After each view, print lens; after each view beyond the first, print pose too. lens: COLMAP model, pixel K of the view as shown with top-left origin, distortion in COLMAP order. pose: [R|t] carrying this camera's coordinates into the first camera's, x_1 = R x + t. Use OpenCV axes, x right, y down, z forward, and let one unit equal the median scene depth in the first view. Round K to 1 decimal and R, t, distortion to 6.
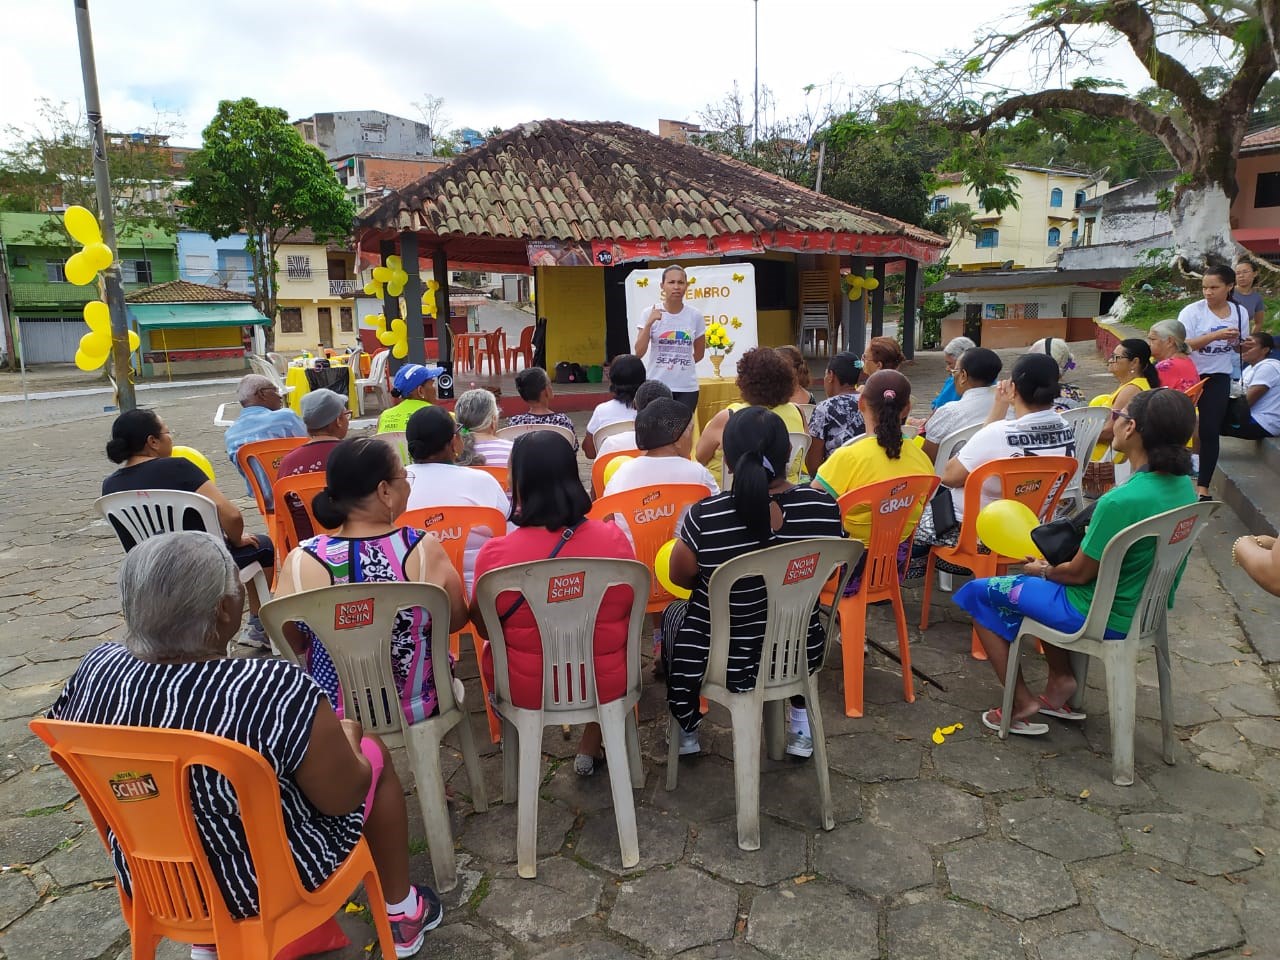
lens RADIAL K [[945.1, 0, 643.2], [0, 945.1, 478.9], [0, 0, 1]] dist [0.079518, -0.088978]
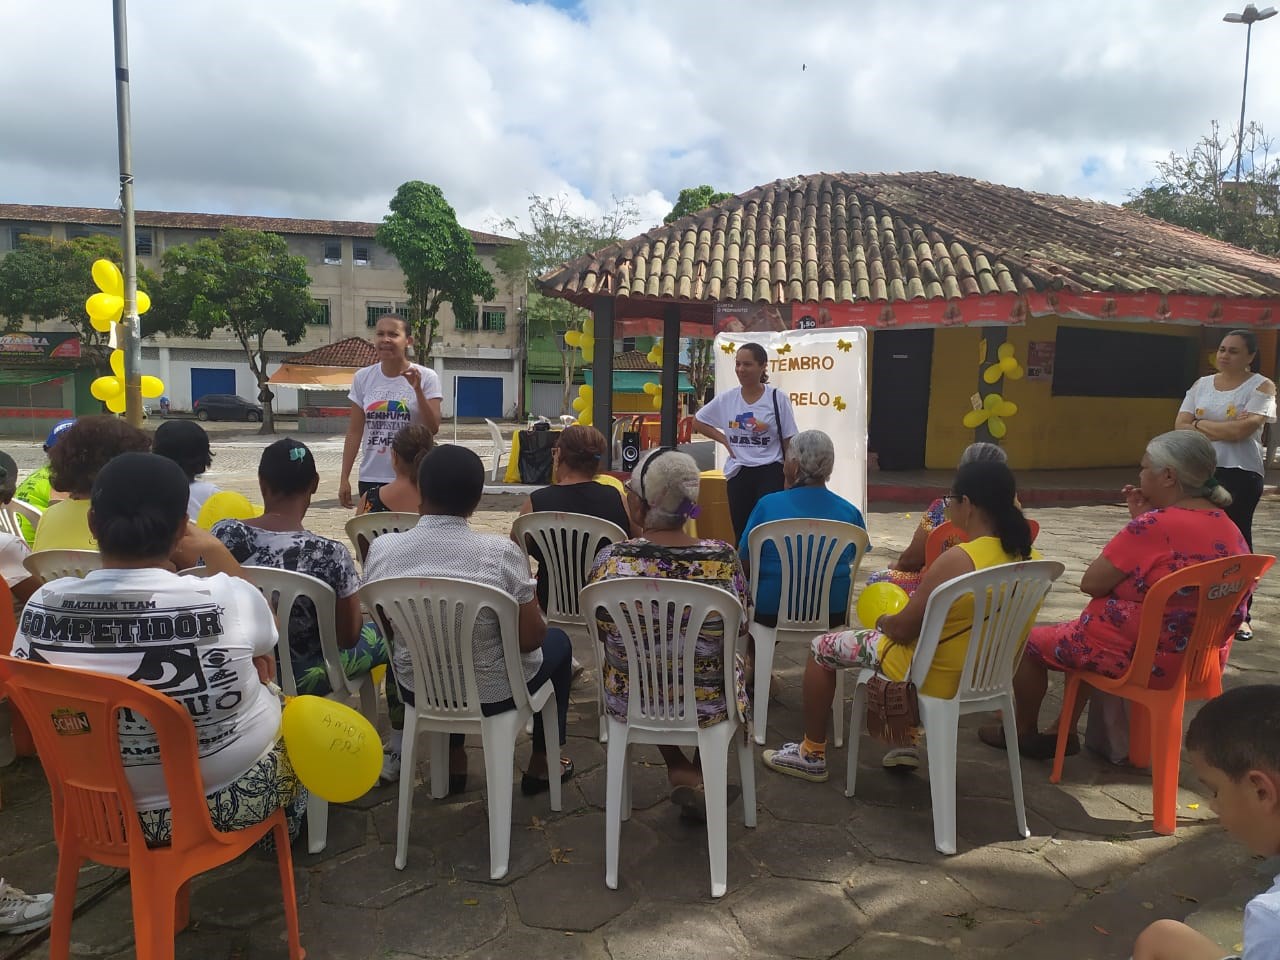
lens RADIAL K [[945.1, 0, 643.2], [0, 945.1, 478.9], [0, 0, 1]] dist [0.079518, -0.088978]
pose [[0.859504, 0.092327, -0.502722, 0.217634], [-0.131616, 0.990362, -0.043141, -0.032417], [0.493893, 0.103246, 0.863371, 0.170701]]
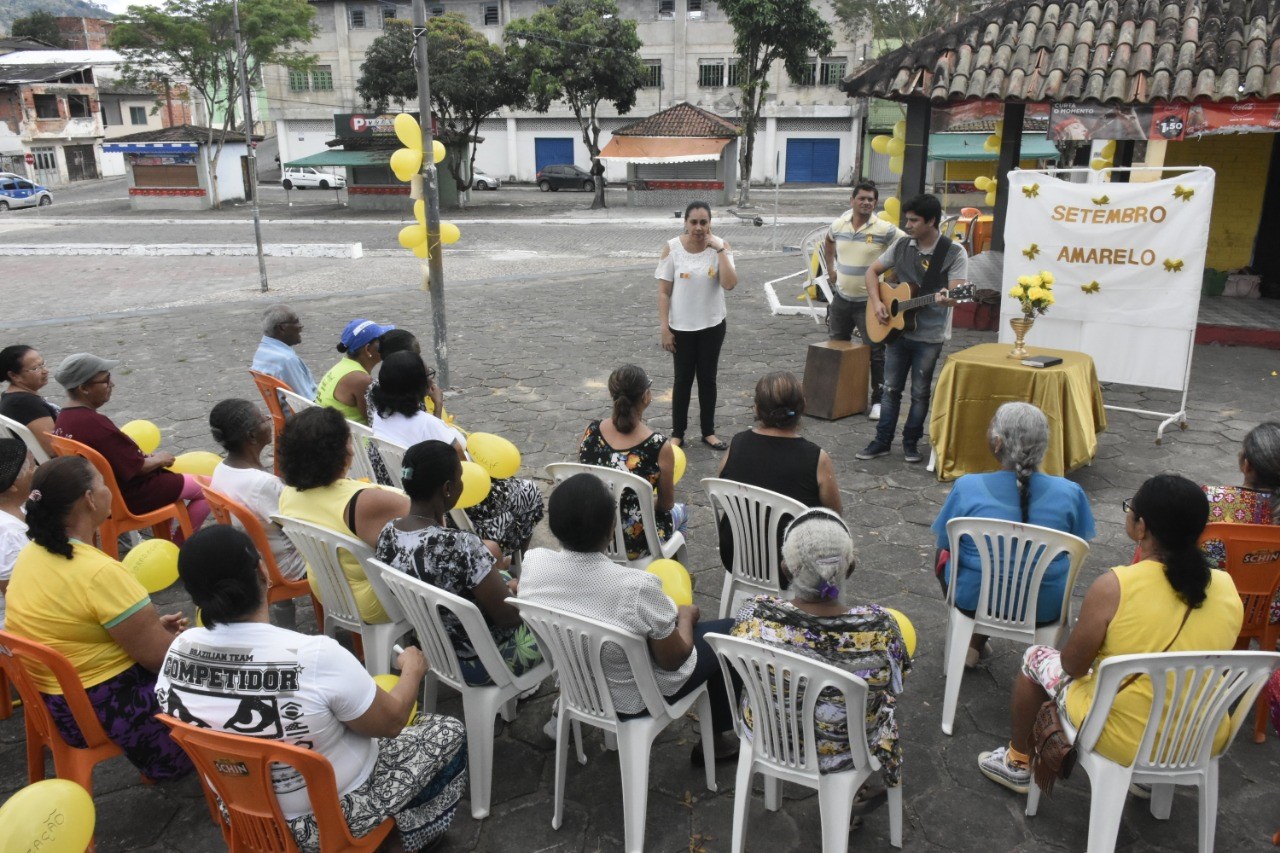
lens RADIAL K [[984.5, 0, 635.4], [0, 984.5, 454.6], [0, 0, 1]] dist [-0.013183, 0.000170]
pose [[0.632986, 0.262801, -0.728193, 0.235392], [-0.148031, 0.964350, 0.219352, -0.082064], [0.759879, -0.031051, 0.649323, 0.190511]]
